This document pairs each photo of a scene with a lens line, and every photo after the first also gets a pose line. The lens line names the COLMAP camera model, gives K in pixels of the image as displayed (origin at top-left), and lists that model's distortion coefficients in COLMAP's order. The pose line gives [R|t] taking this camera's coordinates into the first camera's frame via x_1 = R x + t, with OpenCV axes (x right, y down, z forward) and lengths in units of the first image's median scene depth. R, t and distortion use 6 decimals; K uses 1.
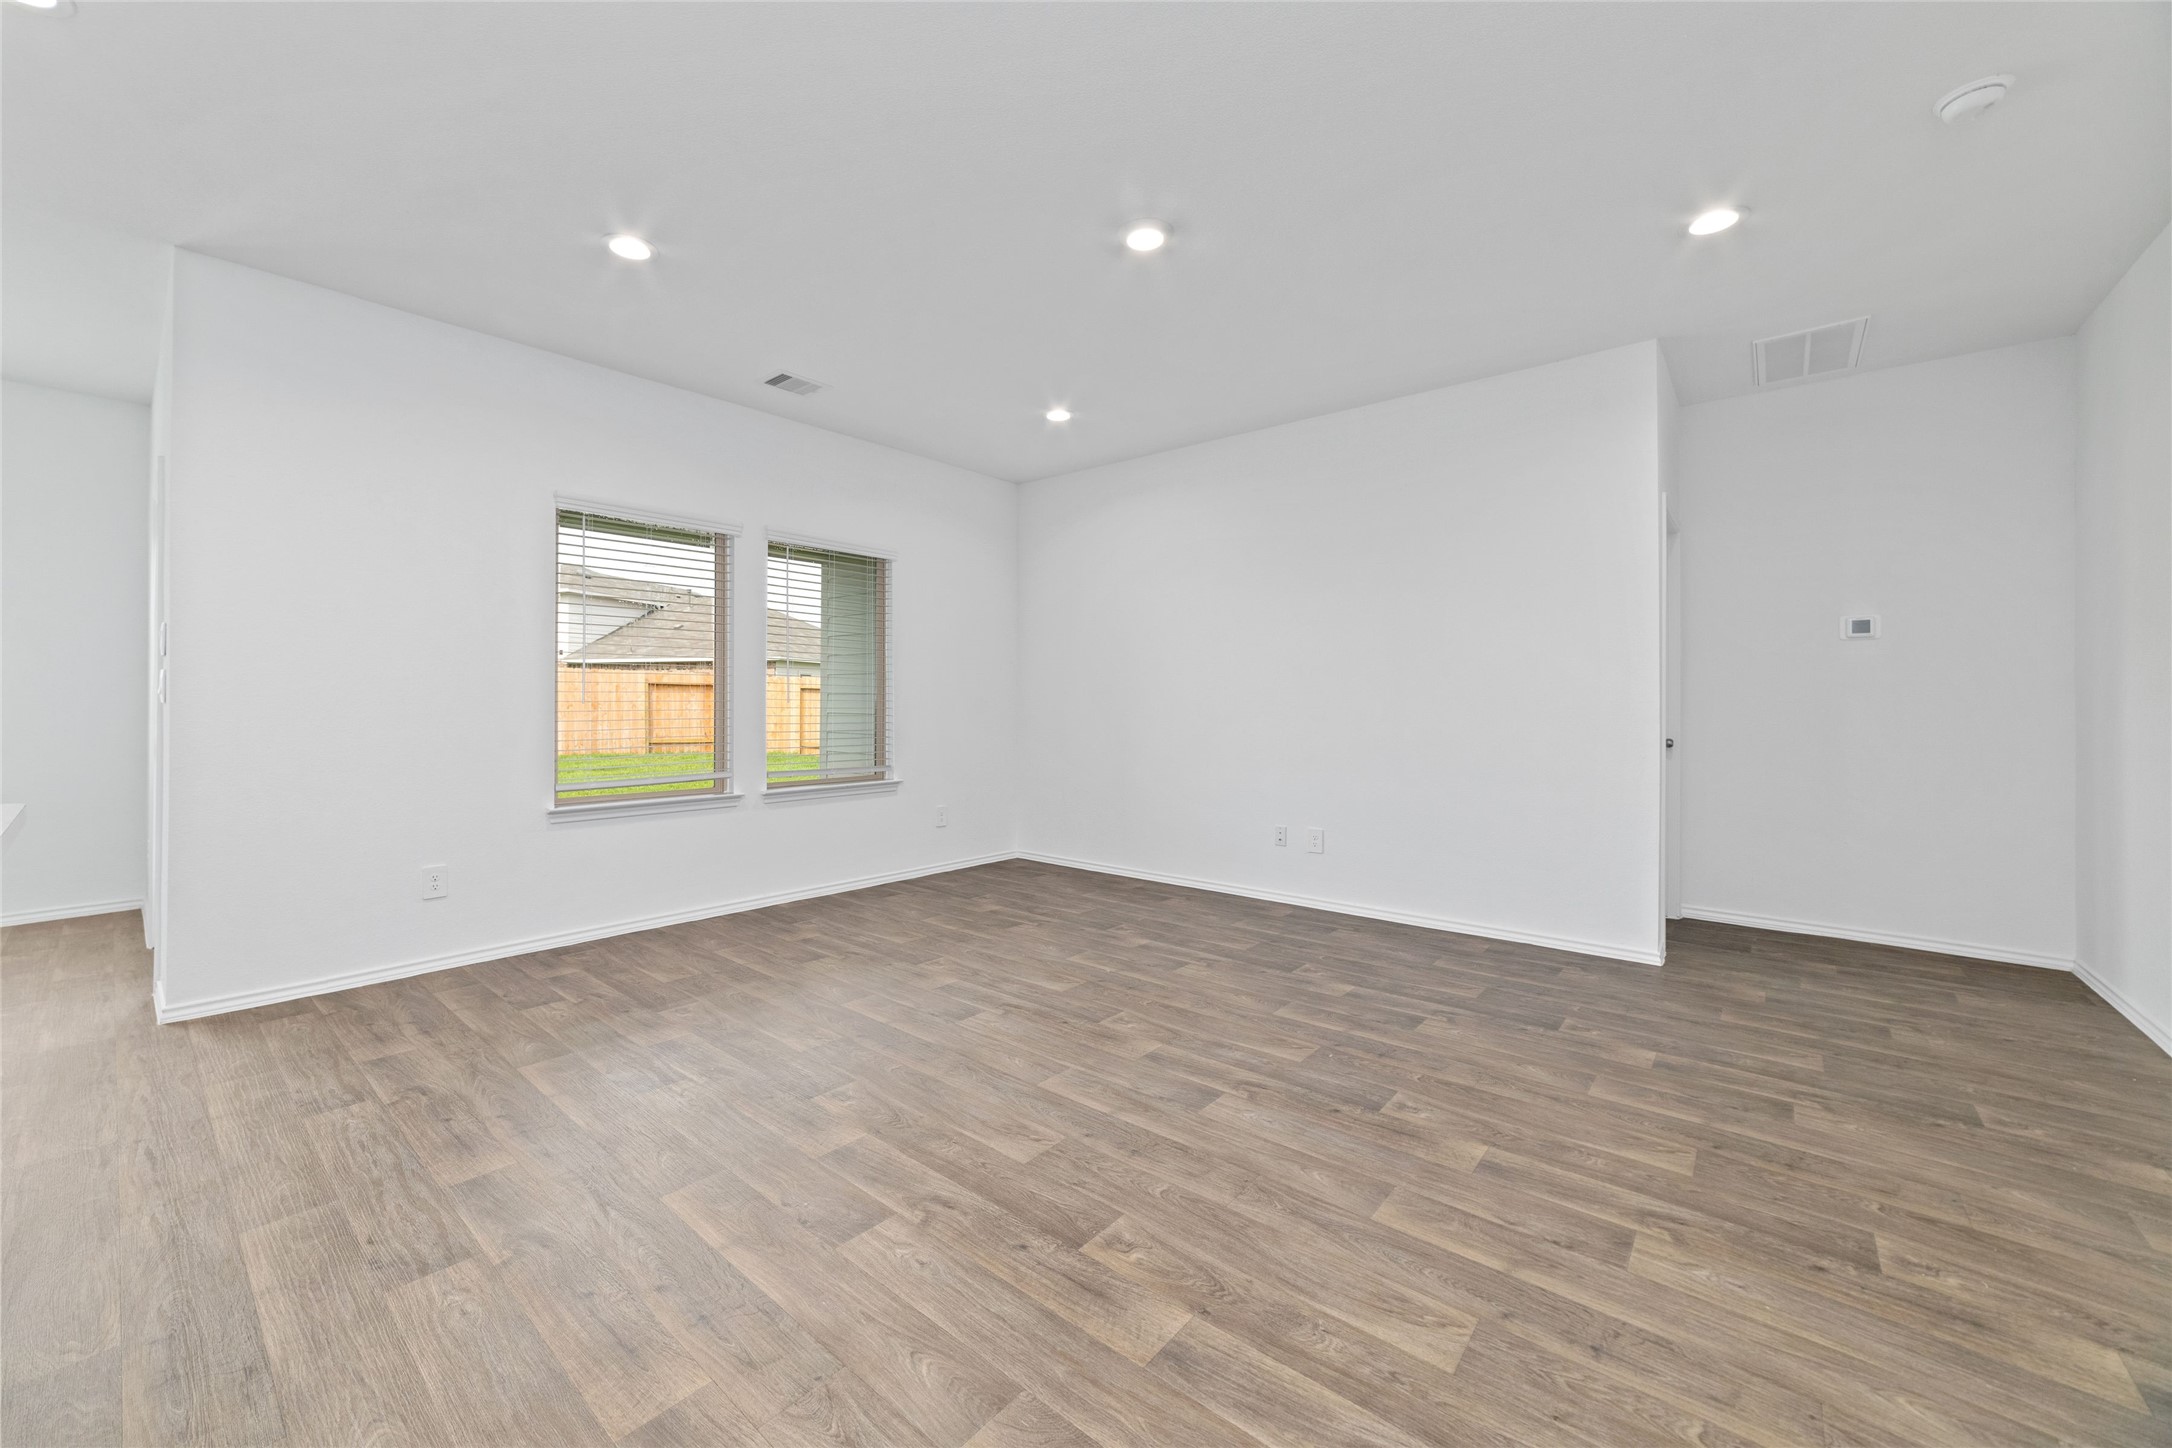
lens RADIAL K [[833.3, 0, 1055.3], [0, 833.3, 703.1], [0, 0, 1]] dist [-0.030420, 0.009560]
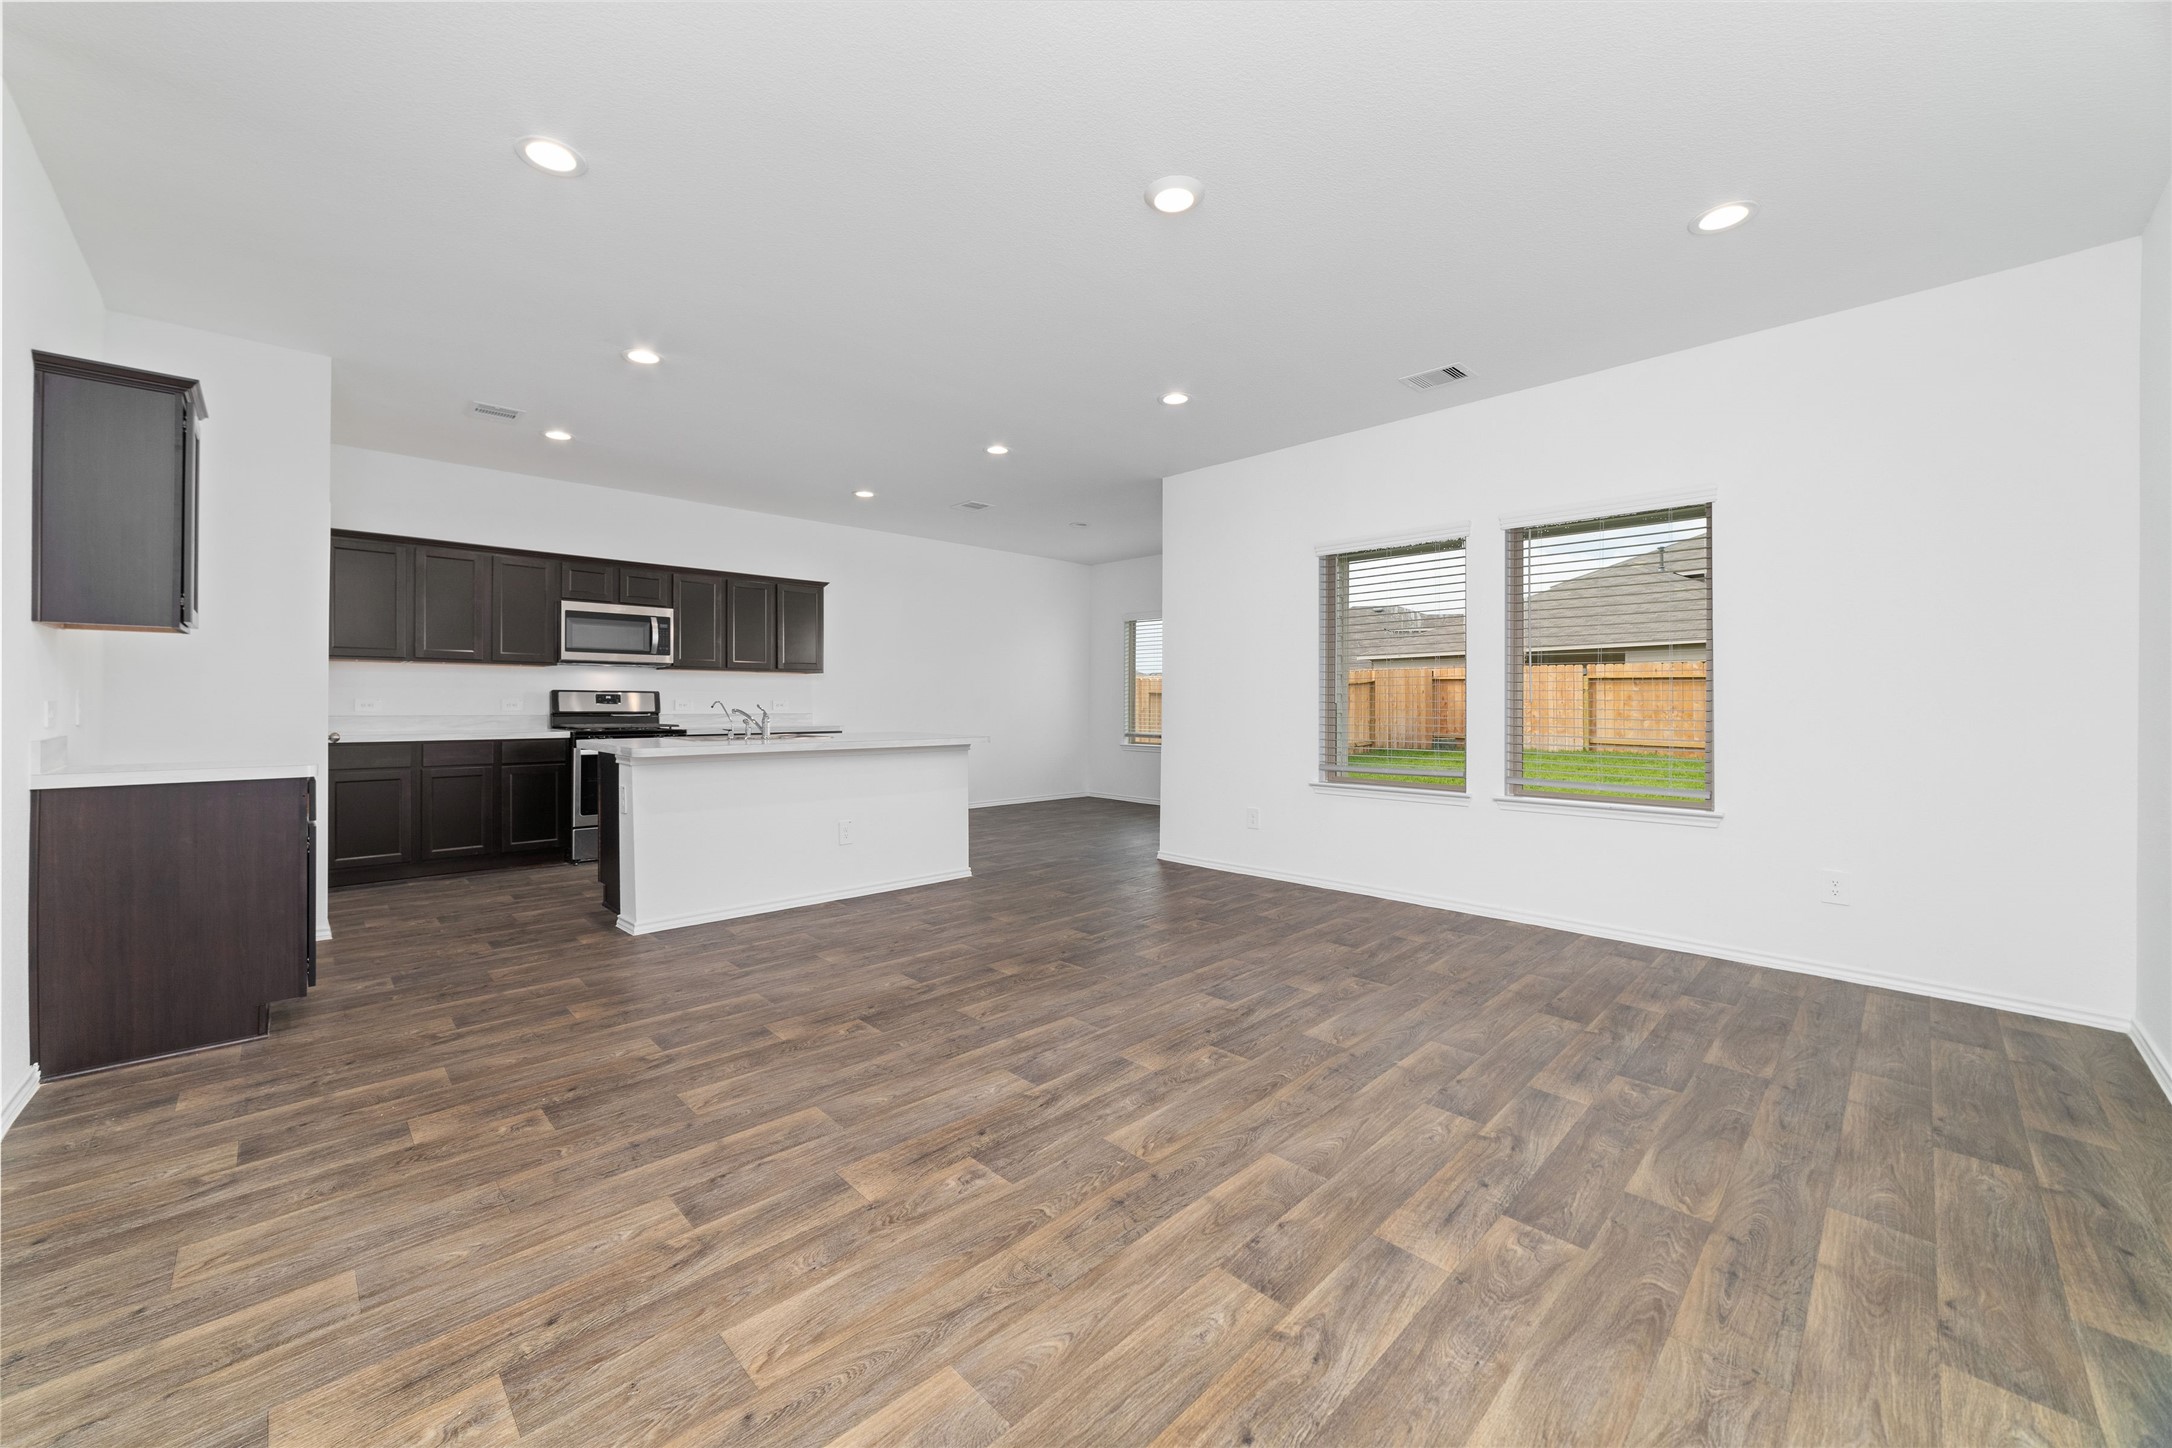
lens RADIAL K [[833.3, 0, 1055.3], [0, 833.3, 703.1], [0, 0, 1]] dist [-0.030420, 0.009560]
pose [[-0.093157, 0.005896, -0.995634, 1.379532], [-0.003395, 0.999975, 0.006239, -0.007673], [0.995646, 0.003961, -0.093135, 1.264635]]
